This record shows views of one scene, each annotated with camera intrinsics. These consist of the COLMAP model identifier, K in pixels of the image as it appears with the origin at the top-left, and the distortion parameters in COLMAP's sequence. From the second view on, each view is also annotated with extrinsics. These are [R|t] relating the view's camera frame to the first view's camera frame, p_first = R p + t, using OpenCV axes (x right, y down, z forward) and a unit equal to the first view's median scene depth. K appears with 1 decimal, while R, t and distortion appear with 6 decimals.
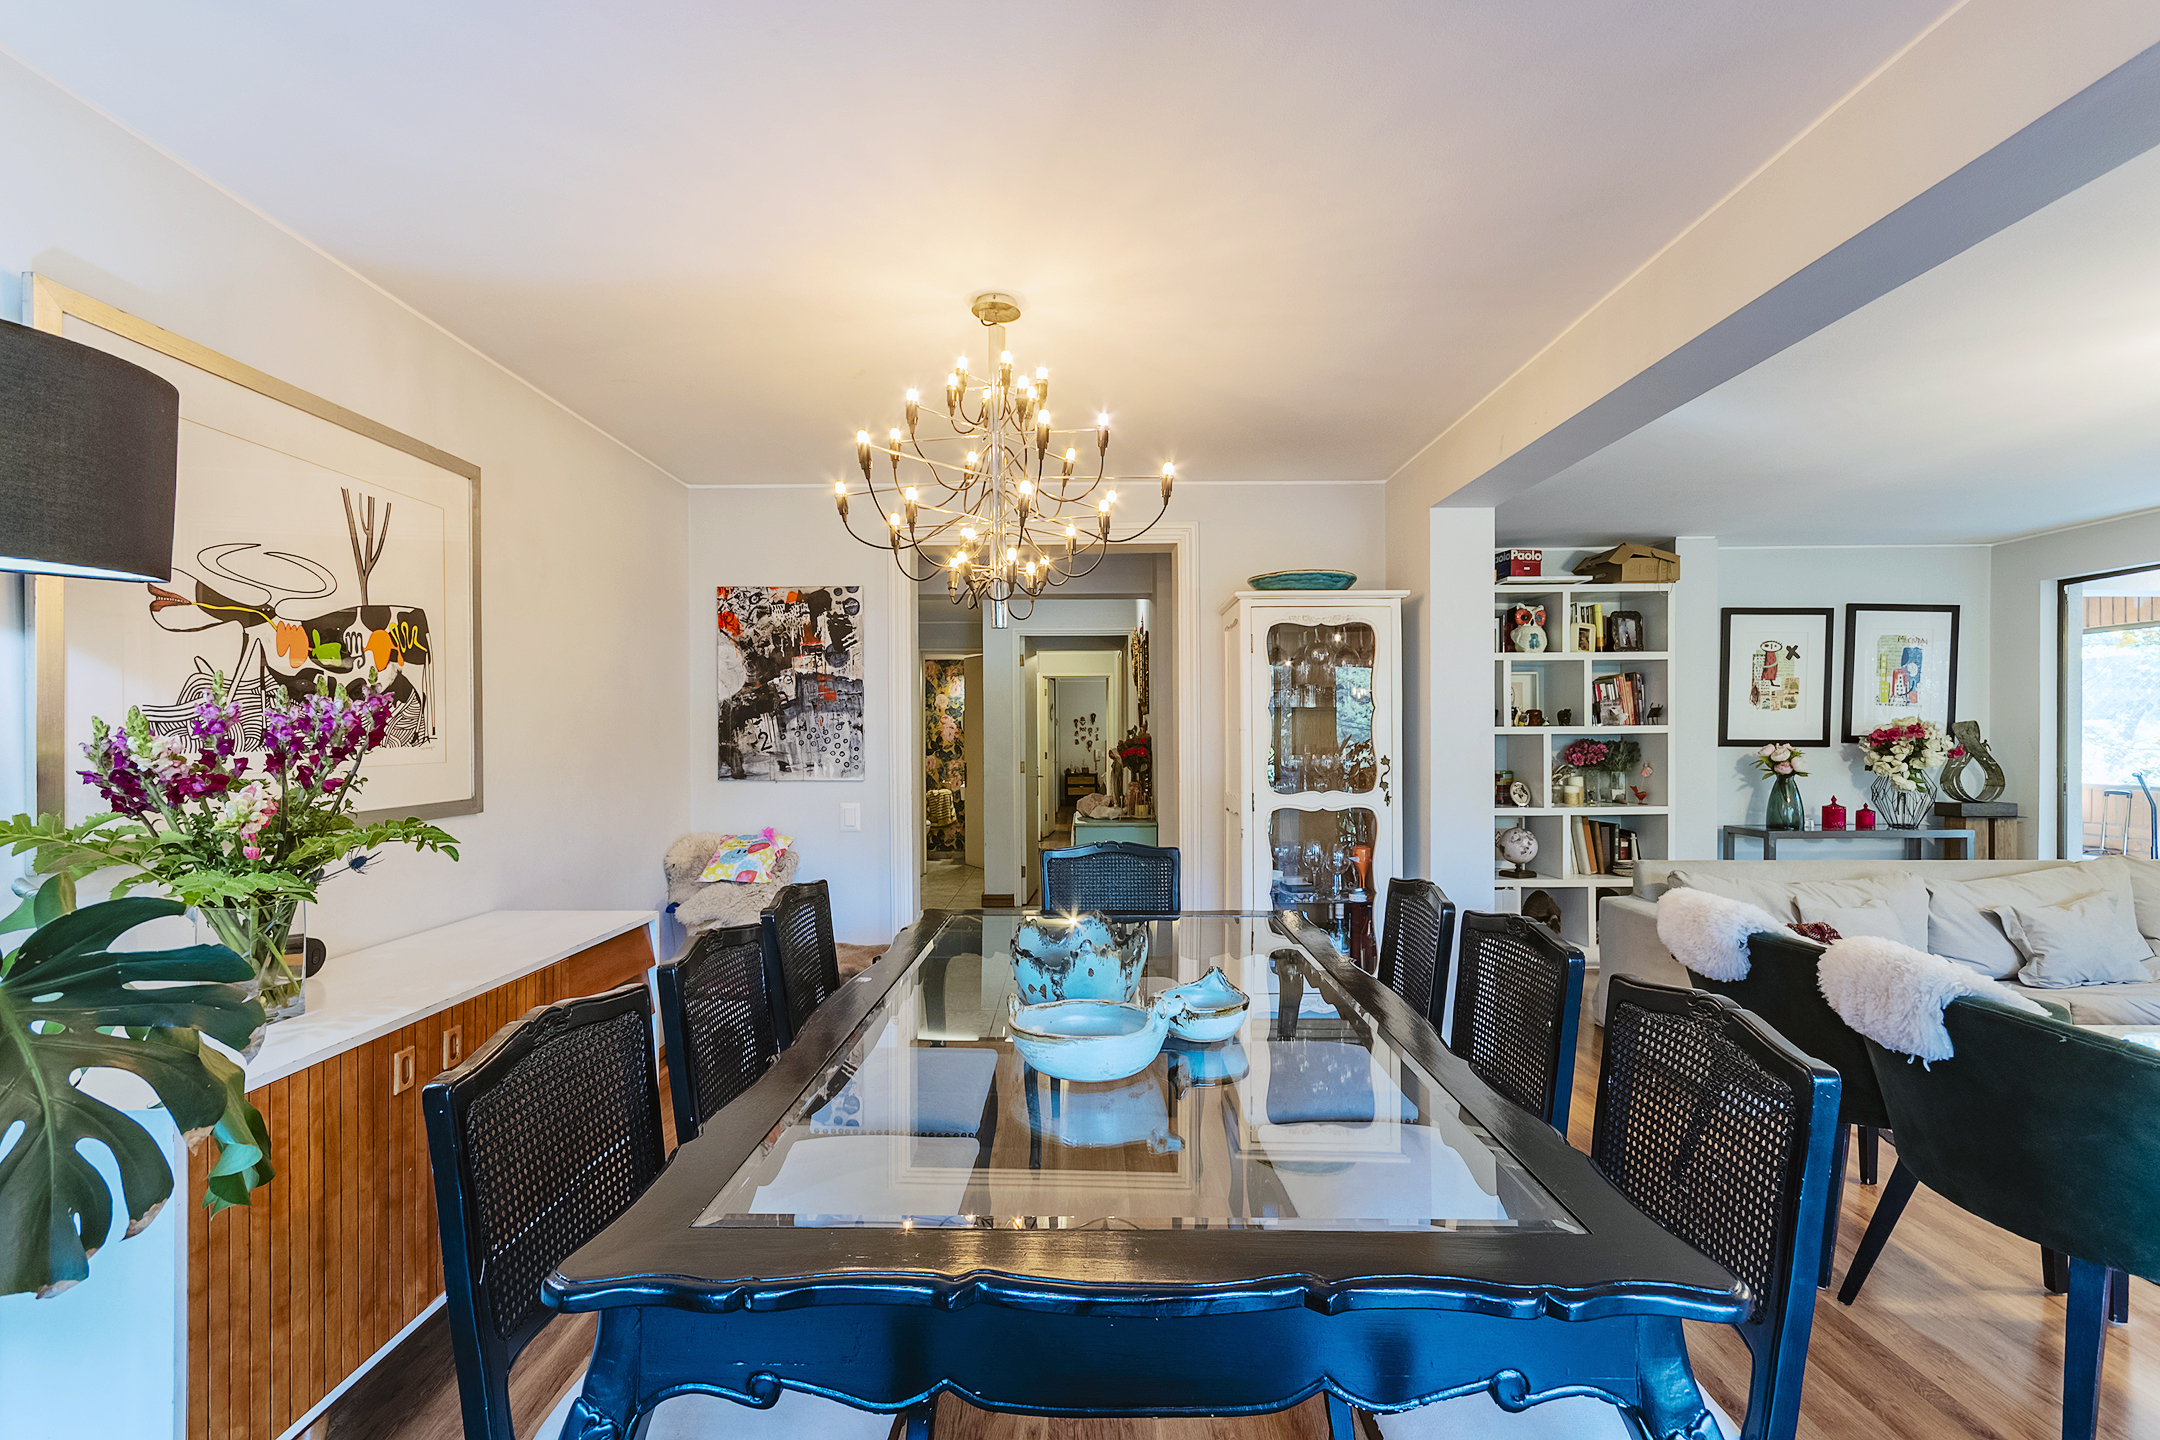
lens RADIAL K [[937.6, 0, 1083.9], [0, 937.6, 745.9], [0, 0, 1]] dist [-0.001176, -0.000117]
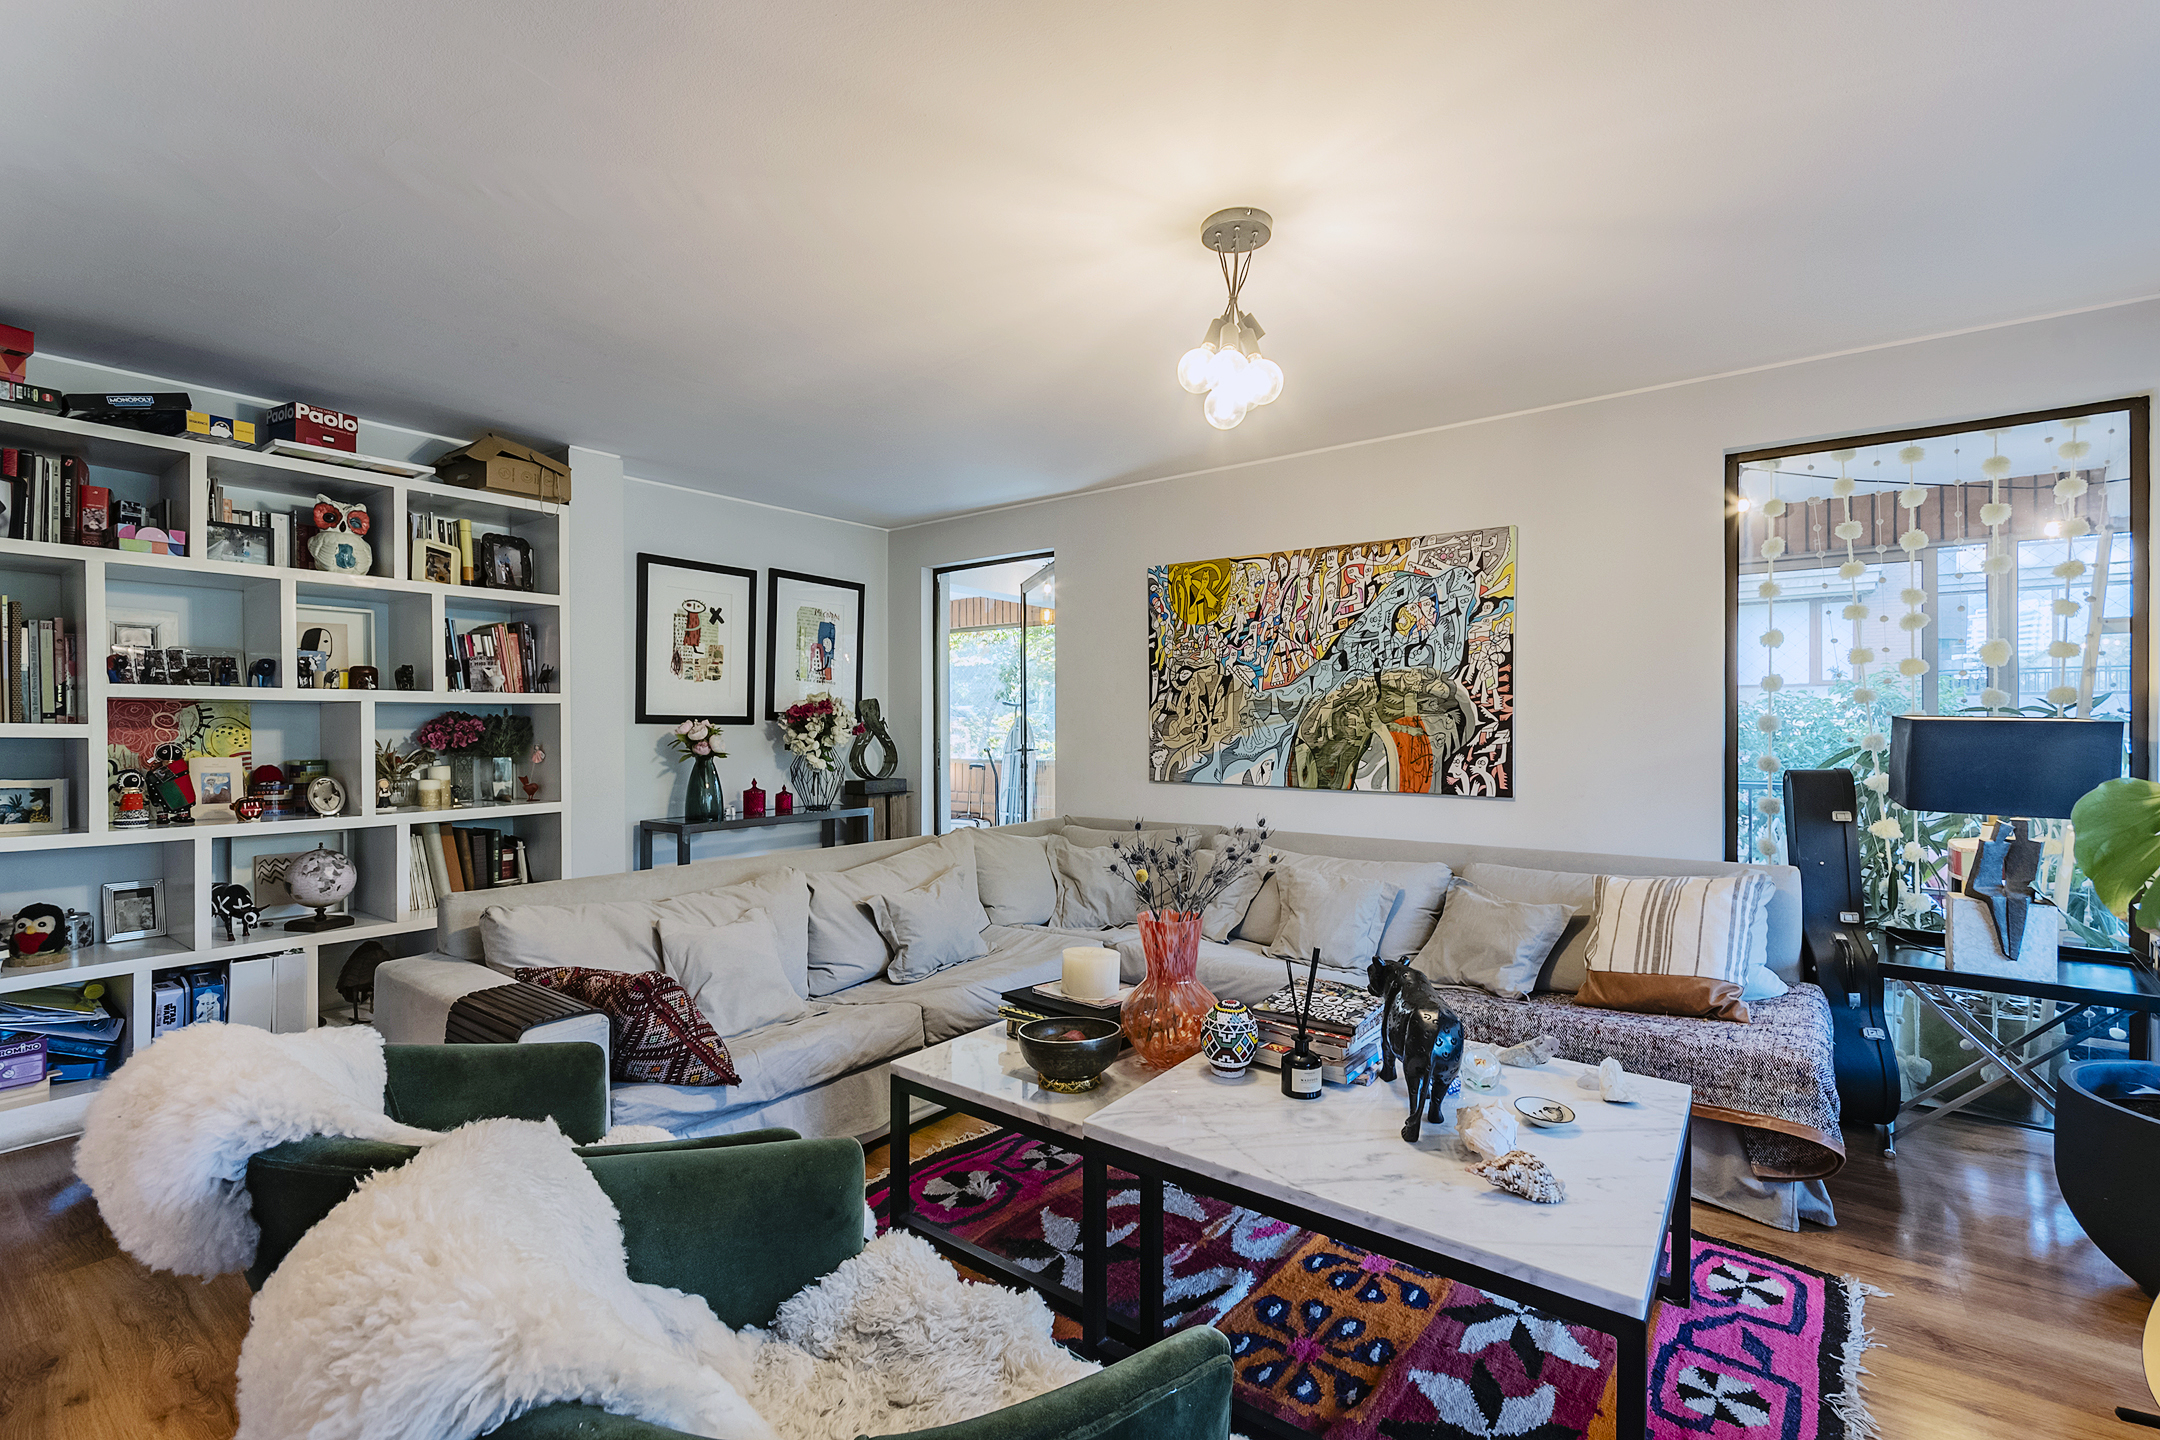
lens RADIAL K [[956.7, 0, 1072.4], [0, 956.7, 723.6], [0, 0, 1]] dist [-0.001392, 0.000540]
pose [[0.602112, 0.004817, 0.798397, 0.256505], [0.006725, 0.999916, -0.011104, 0.013053], [-0.798383, 0.012055, 0.602029, 0.210162]]
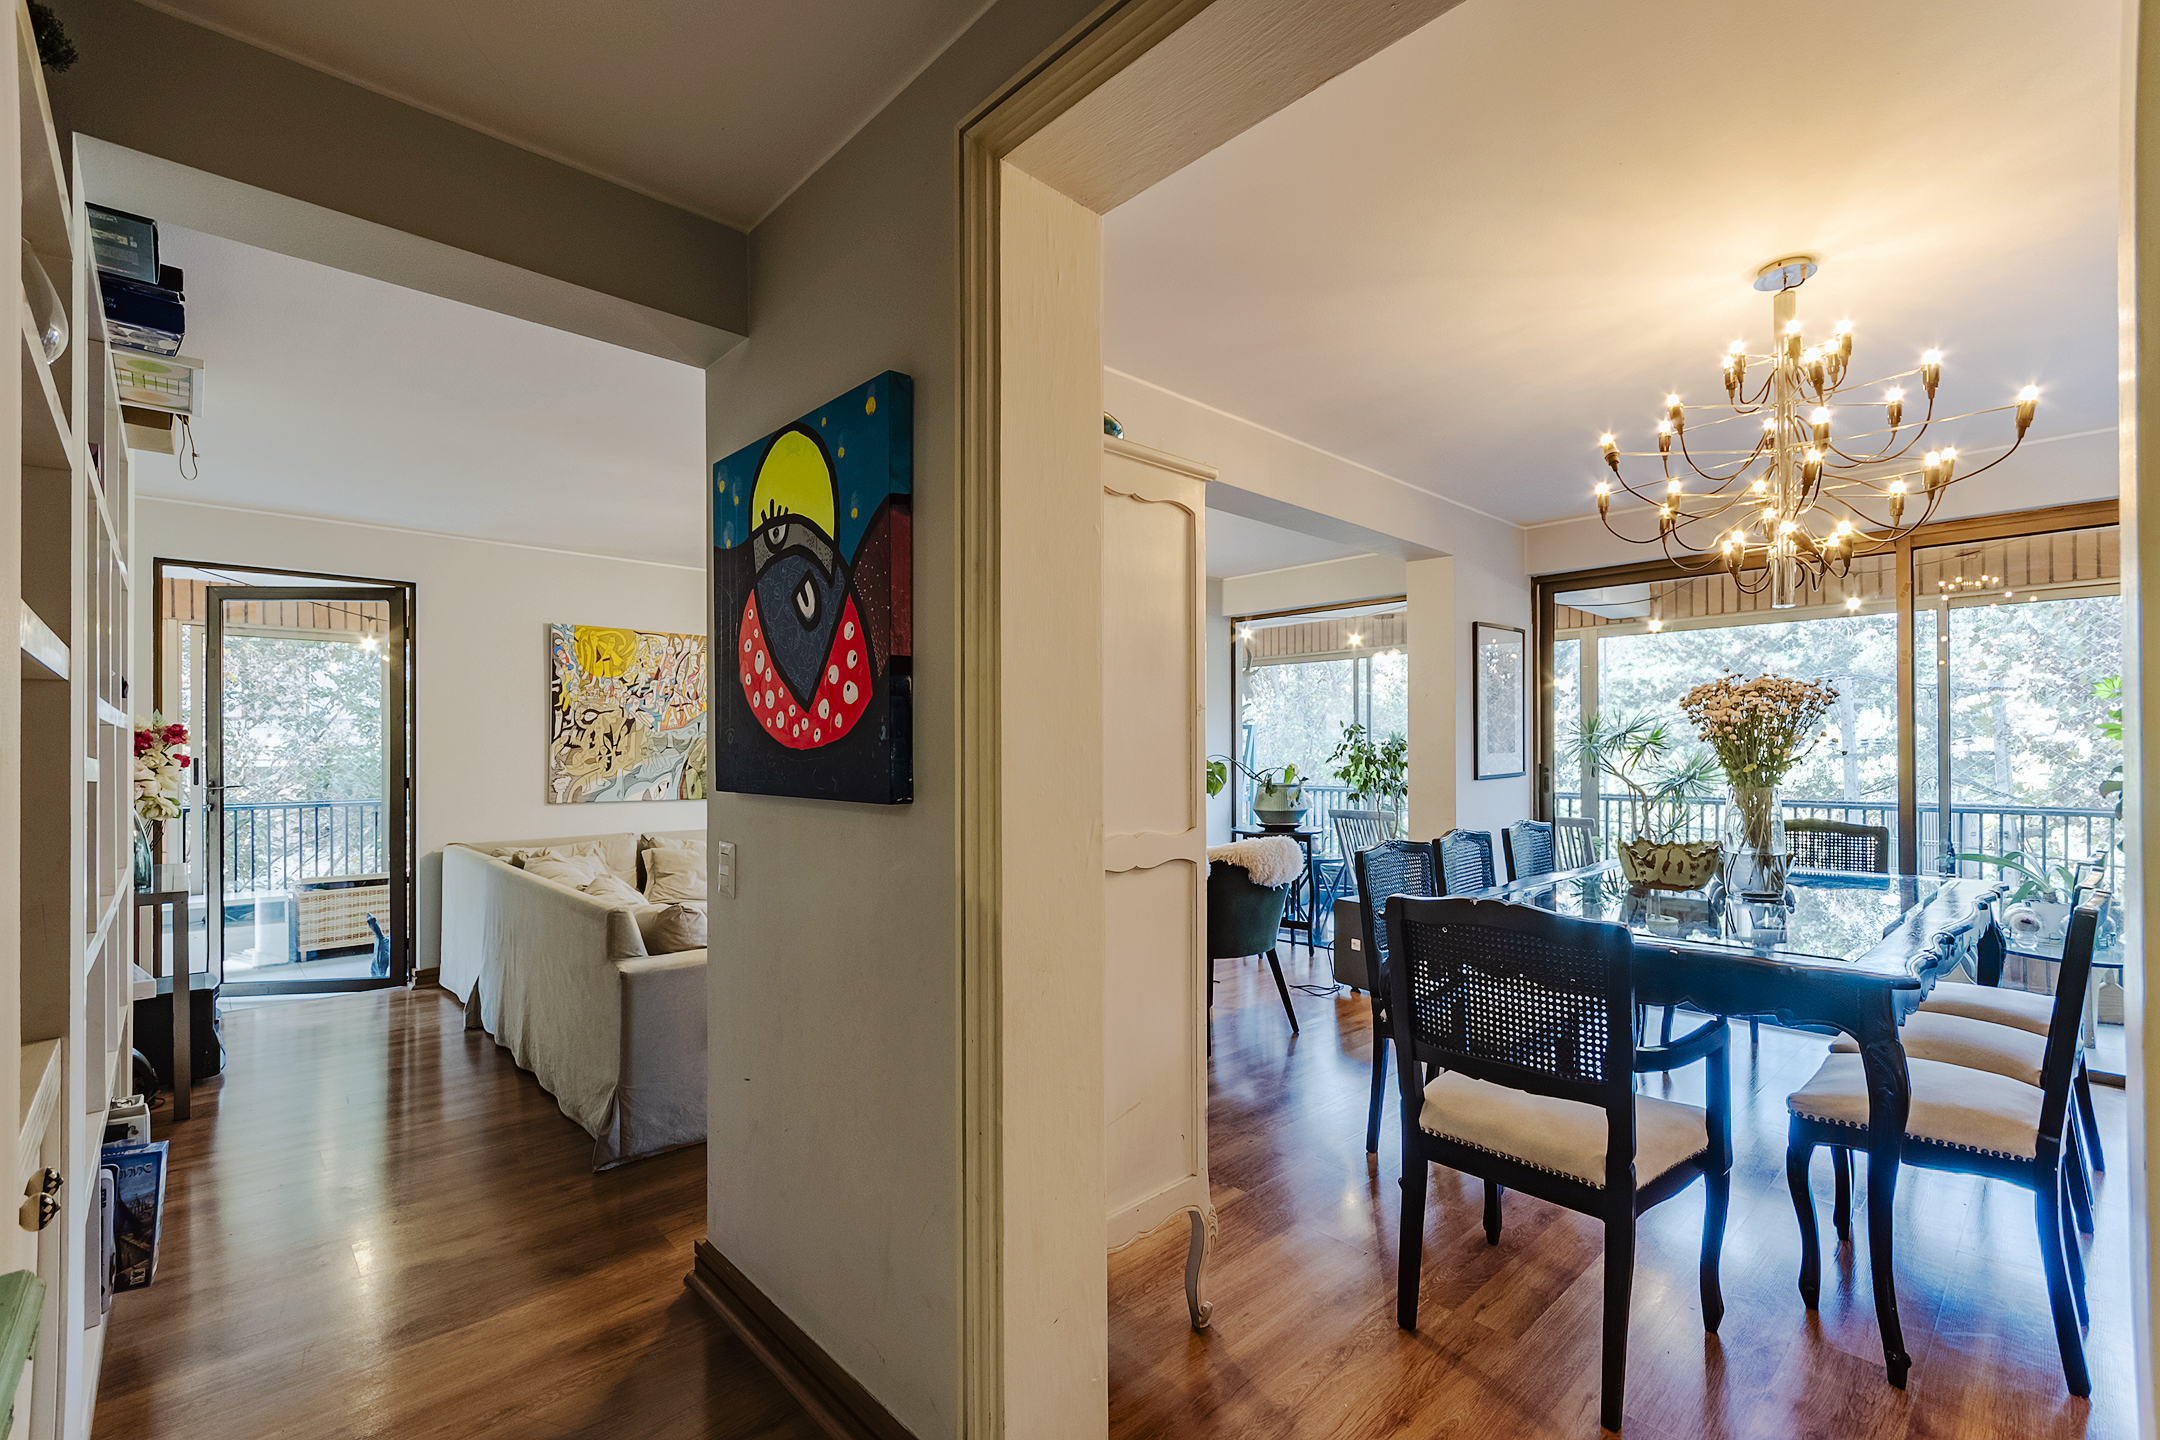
lens RADIAL K [[967.9, 0, 1079.6], [0, 967.9, 748.7], [0, 0, 1]] dist [-0.000211, 0.000818]
pose [[-0.690932, 0.008837, 0.722865, -0.146558], [0.013877, 0.999903, 0.001040, 0.003675], [-0.722786, 0.010750, -0.690988, 0.980433]]
